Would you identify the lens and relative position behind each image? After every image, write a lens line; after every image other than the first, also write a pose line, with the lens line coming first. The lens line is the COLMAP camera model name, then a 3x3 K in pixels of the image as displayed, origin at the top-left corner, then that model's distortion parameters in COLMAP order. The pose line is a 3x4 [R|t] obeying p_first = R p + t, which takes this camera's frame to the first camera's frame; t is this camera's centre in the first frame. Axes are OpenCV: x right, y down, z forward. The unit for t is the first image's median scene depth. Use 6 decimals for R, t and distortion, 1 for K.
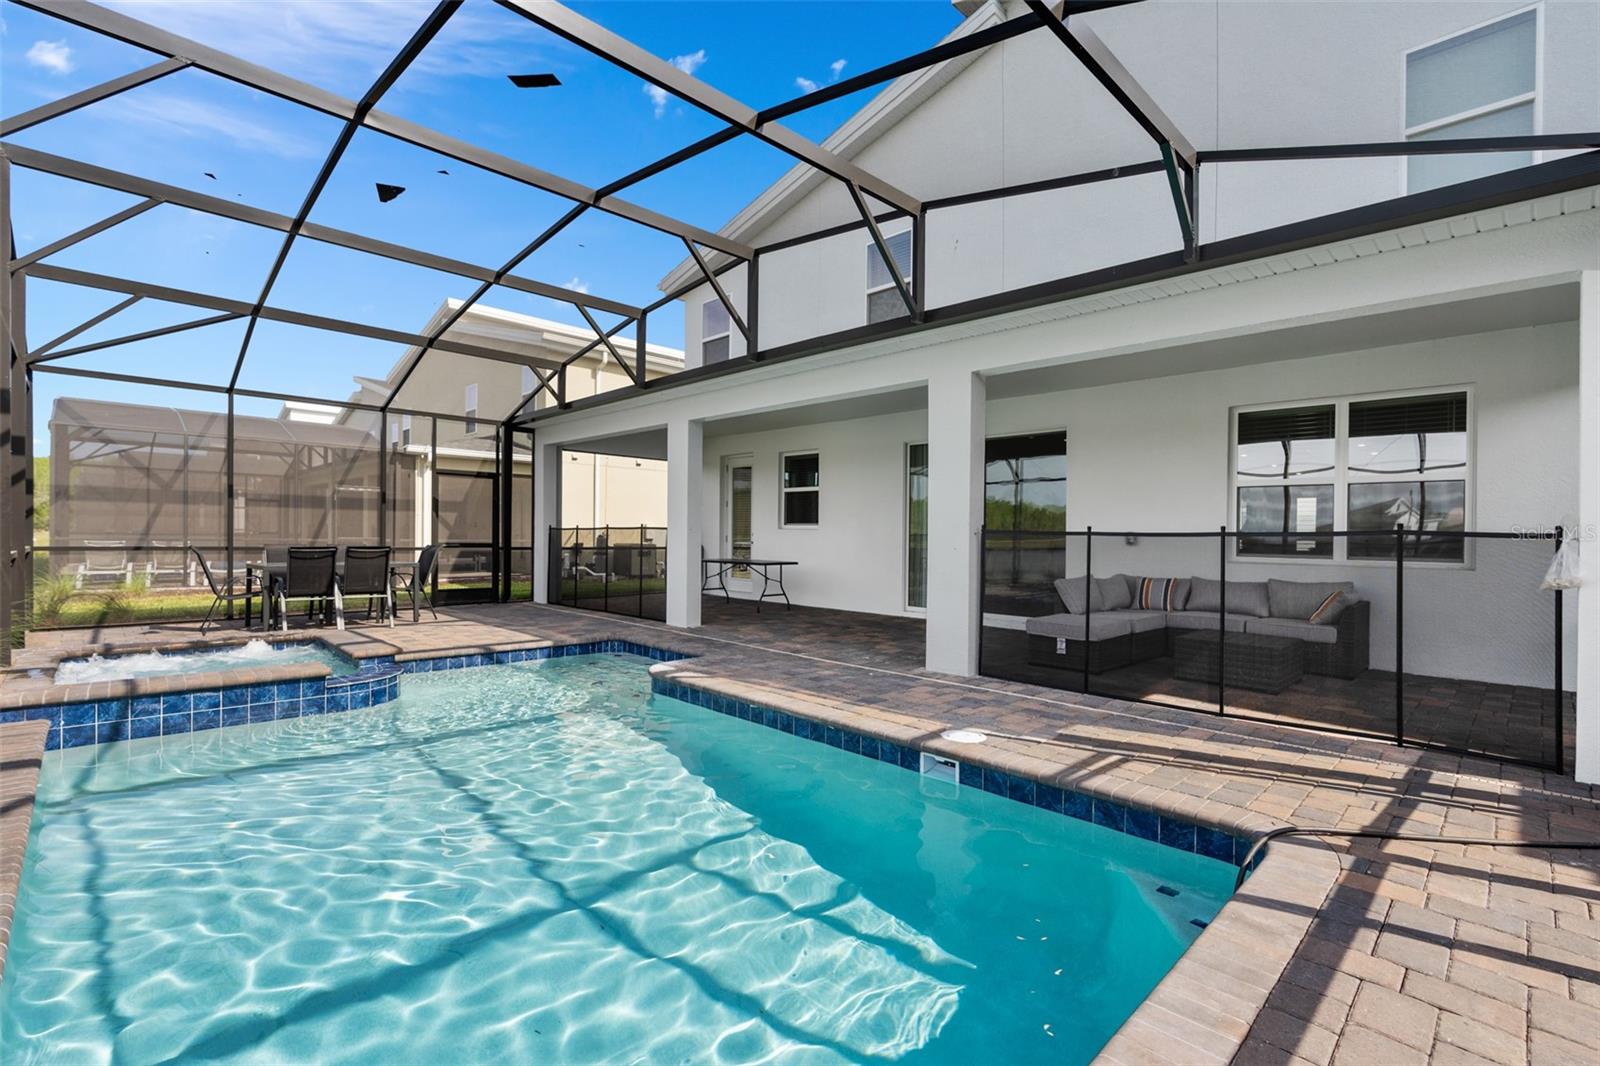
lens RADIAL K [[723.8, 0, 800.0], [0, 723.8, 533.0], [0, 0, 1]] dist [-0.001055, -0.000100]
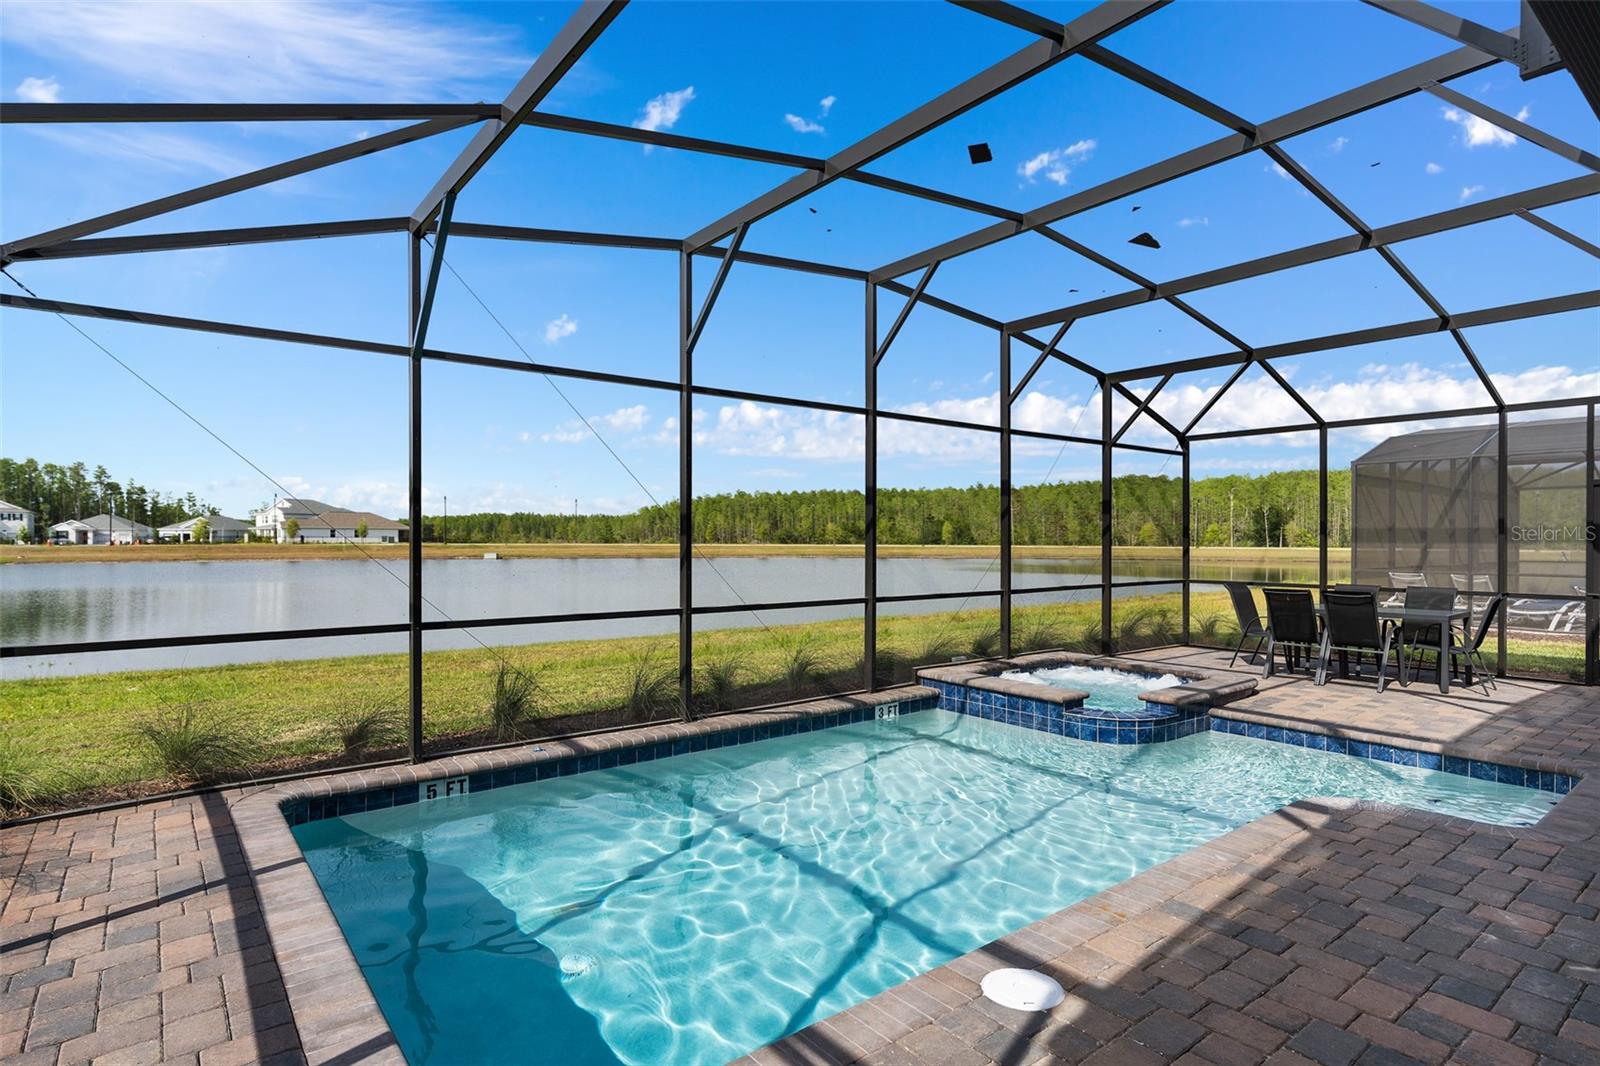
lens RADIAL K [[837.7, 0, 800.0], [0, 837.7, 533.0], [0, 0, 1]] dist [0.001662, 0.000640]
pose [[-0.114710, -0.024438, -0.993098, 0.822376], [0.002533, 0.999687, -0.024893, -0.046298], [0.993396, -0.005371, -0.114613, 0.841528]]
